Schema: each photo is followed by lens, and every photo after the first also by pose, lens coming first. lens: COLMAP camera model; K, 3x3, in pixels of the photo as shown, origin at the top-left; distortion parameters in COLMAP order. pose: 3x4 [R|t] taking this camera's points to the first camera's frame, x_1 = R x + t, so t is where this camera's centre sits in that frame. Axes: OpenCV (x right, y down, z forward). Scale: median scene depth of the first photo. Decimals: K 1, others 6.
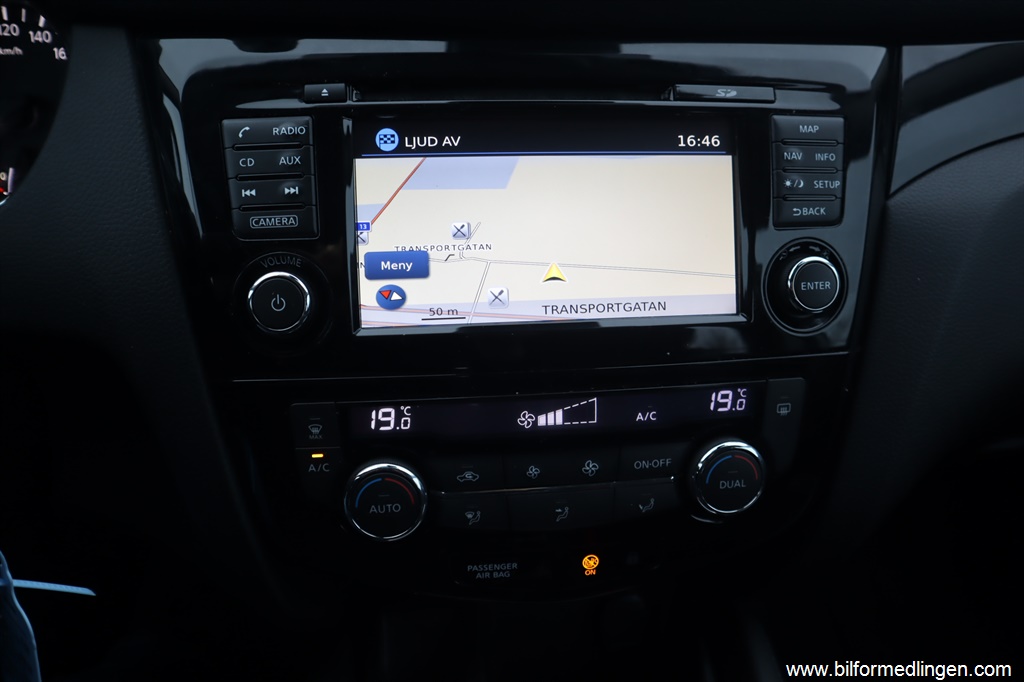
lens RADIAL K [[718.2, 0, 512.0], [0, 718.2, 341.0], [0, 0, 1]] dist [-0.072003, 0.005167]
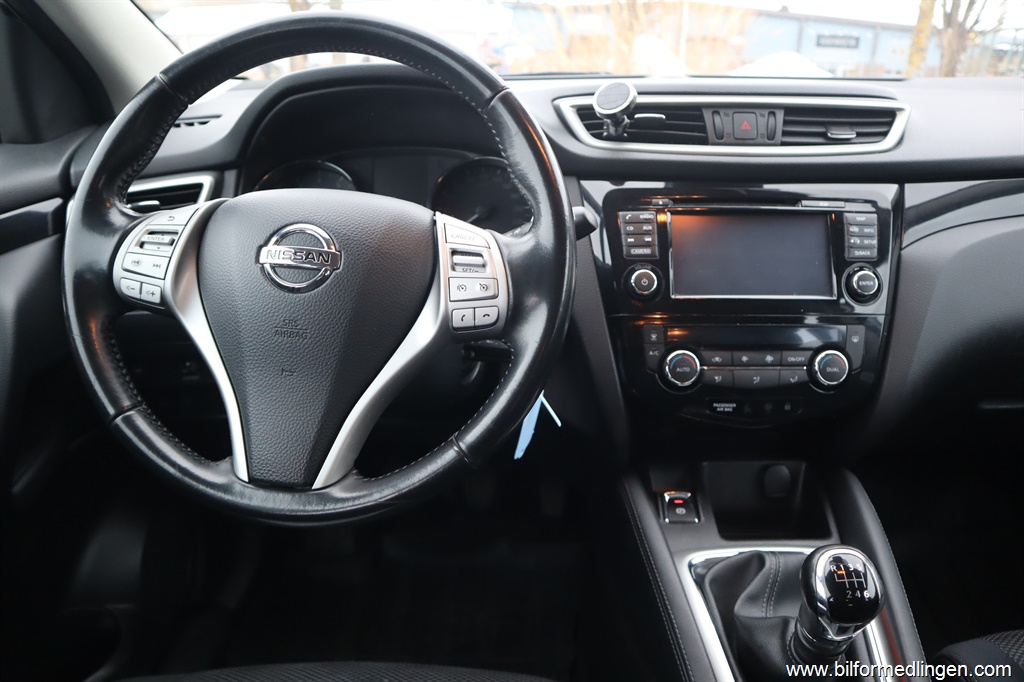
lens RADIAL K [[718.2, 0, 512.0], [0, 718.2, 341.0], [0, 0, 1]] dist [-0.072003, 0.005167]
pose [[0.992596, 0.019237, -0.119927, -0.433959], [-0.040243, 0.983695, -0.175286, 0.548976], [0.114599, 0.178815, 0.977186, -1.328891]]
